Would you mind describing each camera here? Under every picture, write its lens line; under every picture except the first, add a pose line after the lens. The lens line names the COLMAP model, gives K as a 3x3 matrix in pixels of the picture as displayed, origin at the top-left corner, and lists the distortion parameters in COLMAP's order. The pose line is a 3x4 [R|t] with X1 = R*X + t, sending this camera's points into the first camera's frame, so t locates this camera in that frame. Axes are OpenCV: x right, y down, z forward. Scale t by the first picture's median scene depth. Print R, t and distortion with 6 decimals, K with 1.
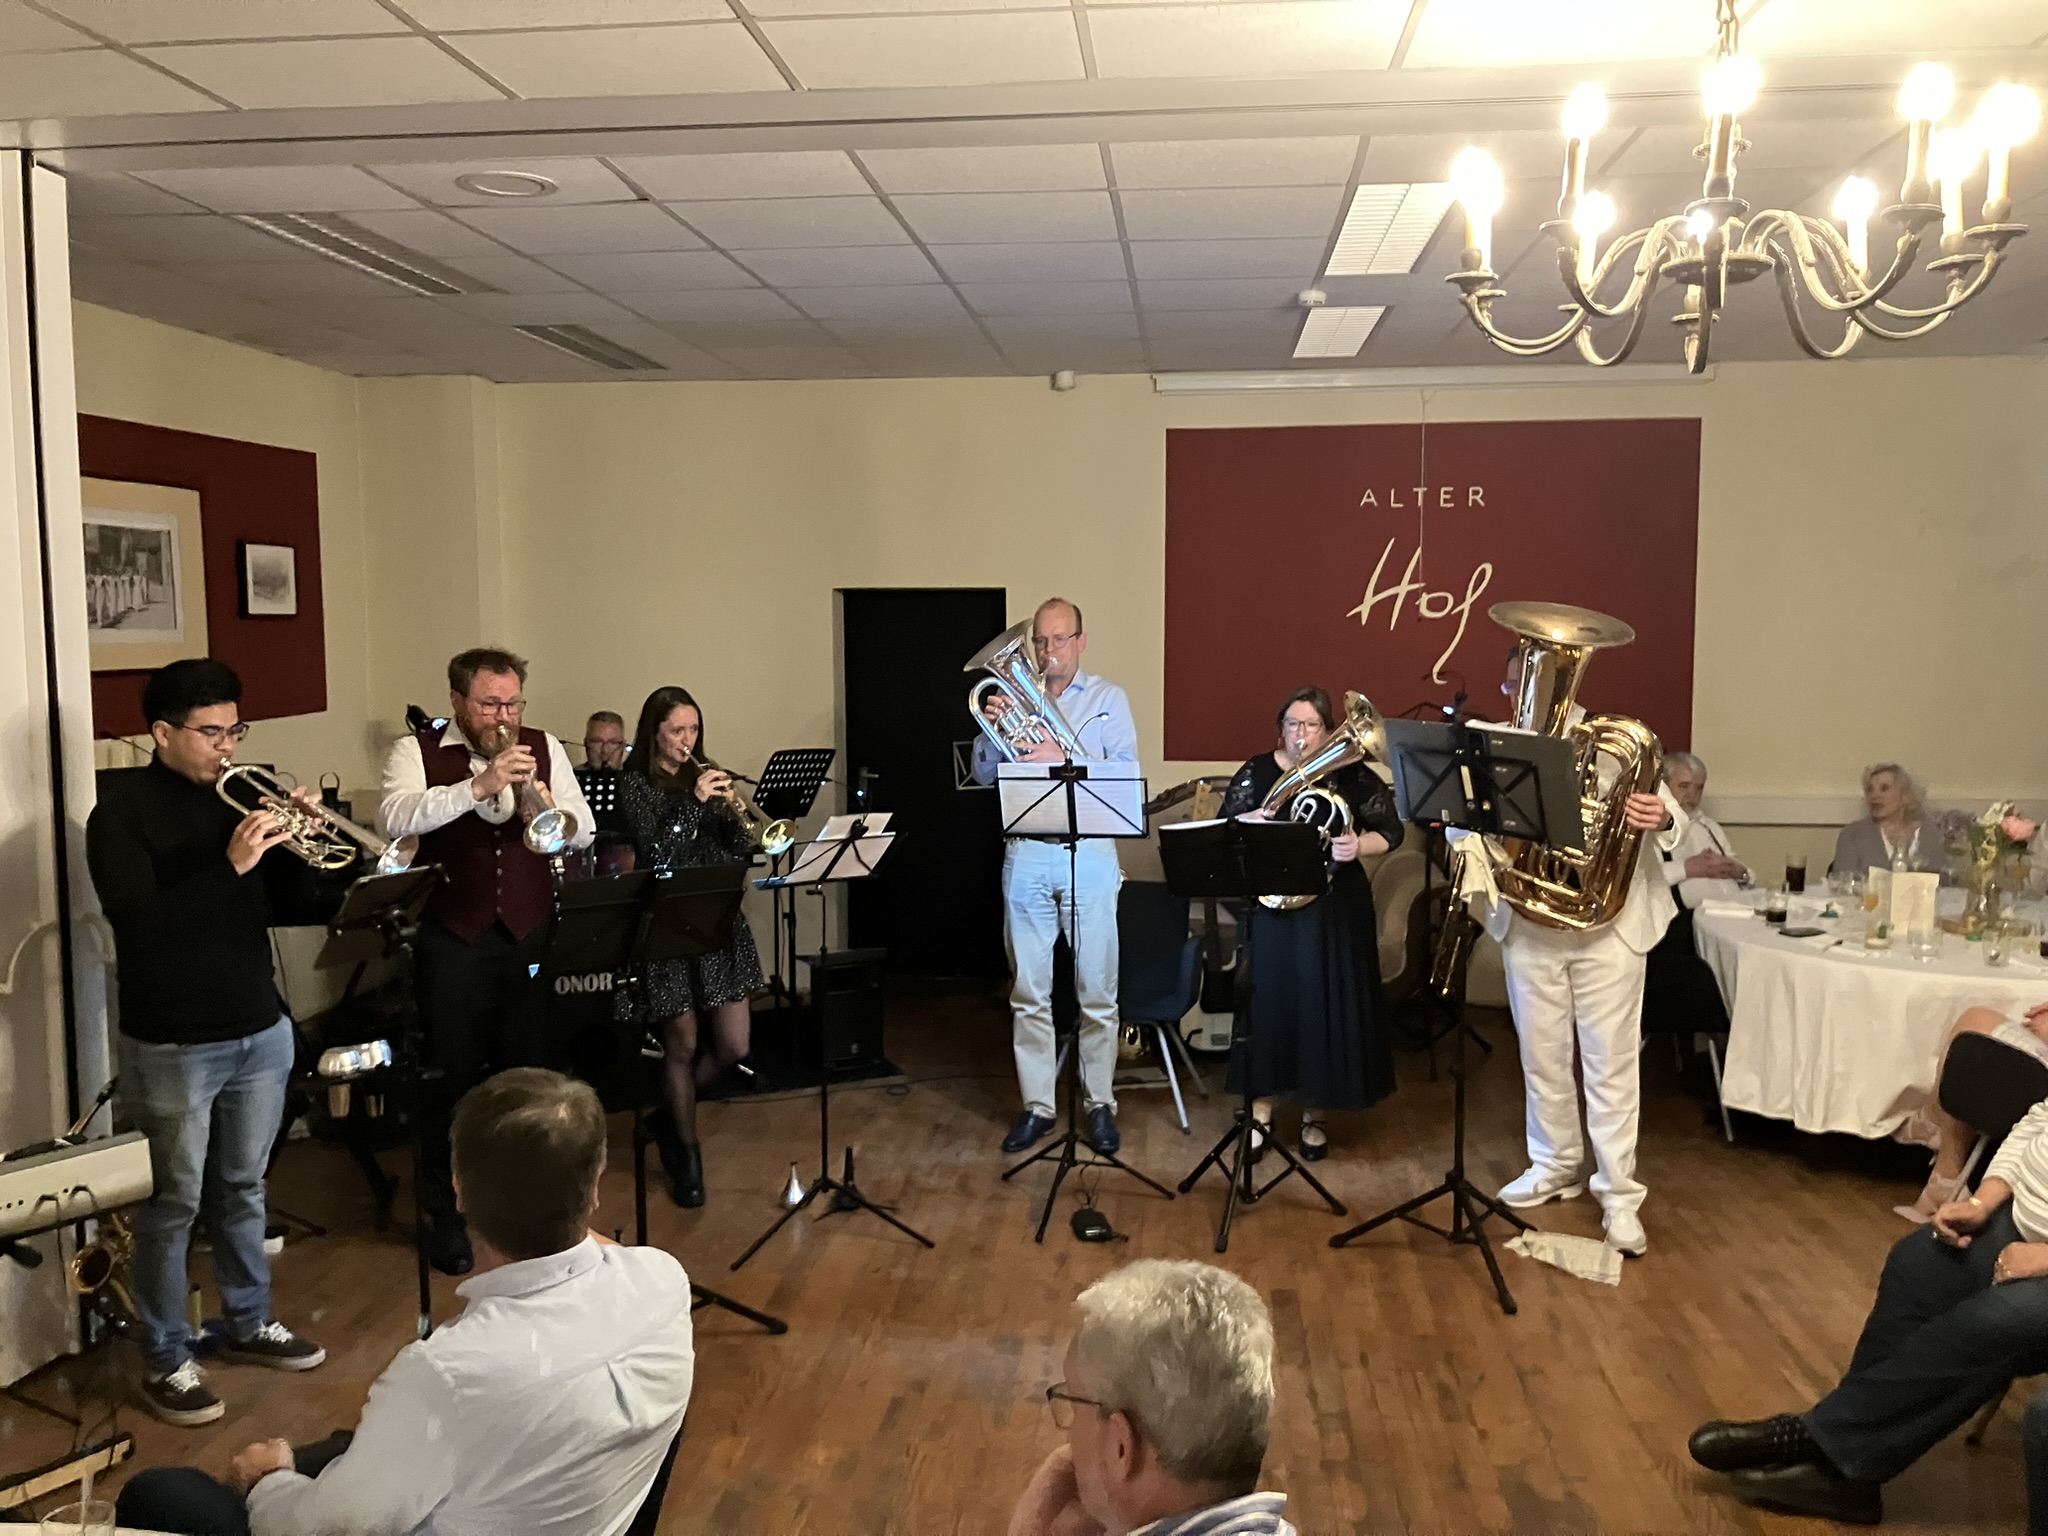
lens RADIAL K [[1639.7, 0, 1024.5], [0, 1639.7, 771.0], [0, 0, 1]] dist [-0.005073, -0.000840]
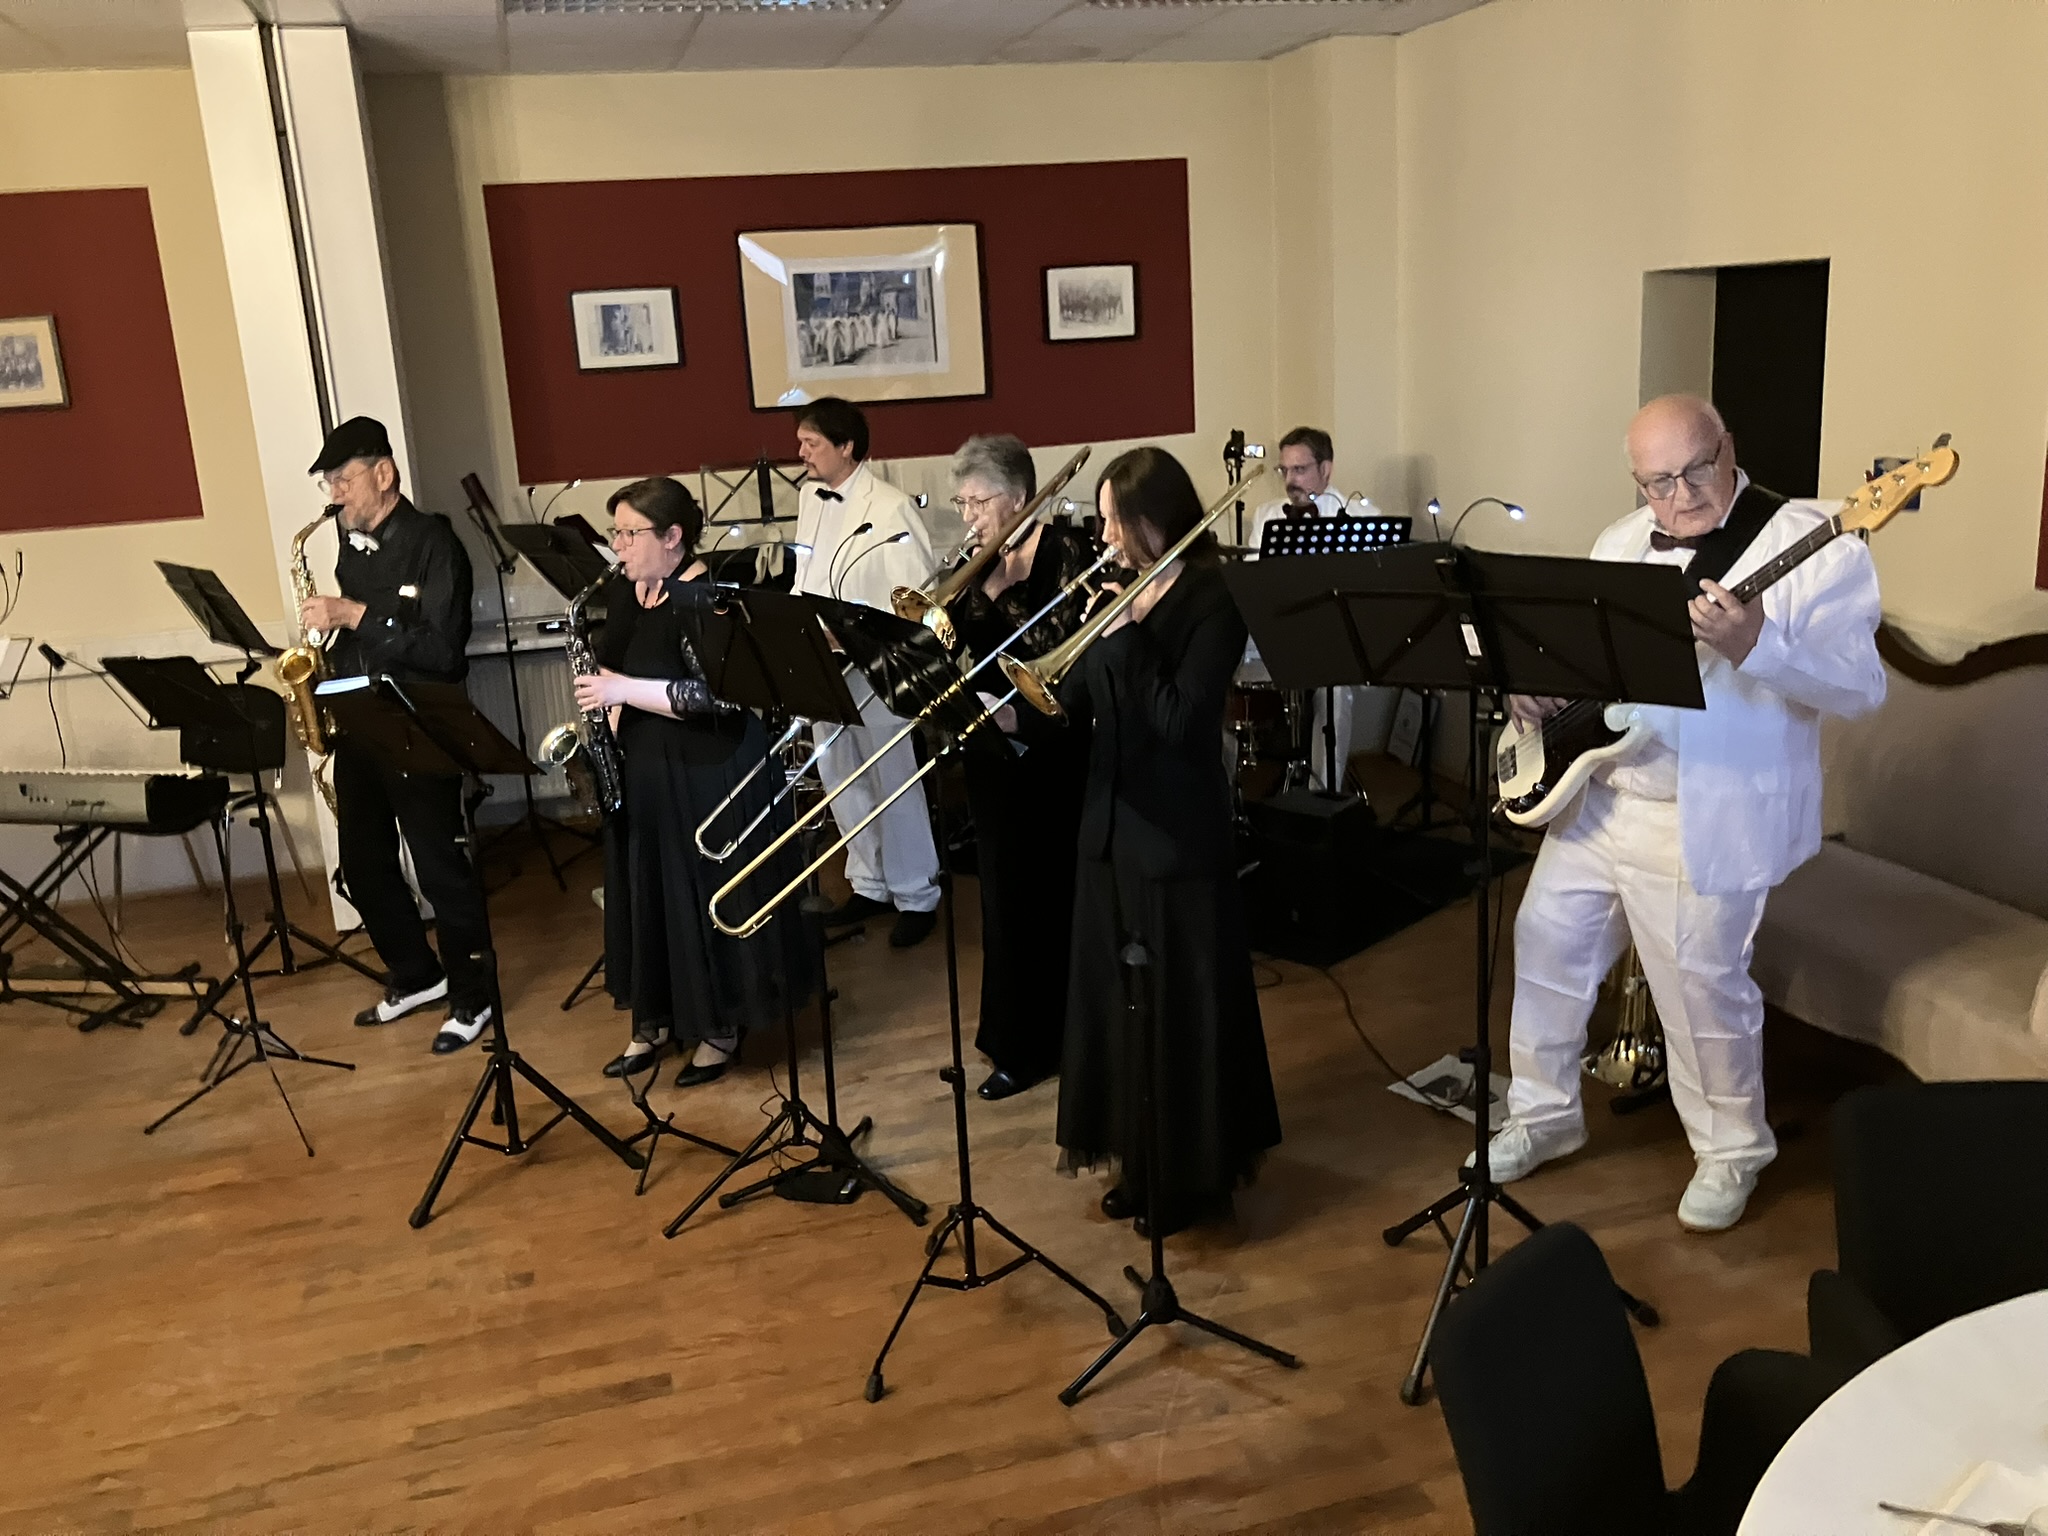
lens RADIAL K [[1639.7, 0, 1020.3], [0, 1639.7, 765.3], [0, 0, 1]] dist [-0.005073, -0.000840]
pose [[0.398862, 0.221101, -0.889957, 0.565467], [-0.034529, 0.973431, 0.226364, -0.076631], [0.916360, -0.059559, 0.395899, 0.629014]]
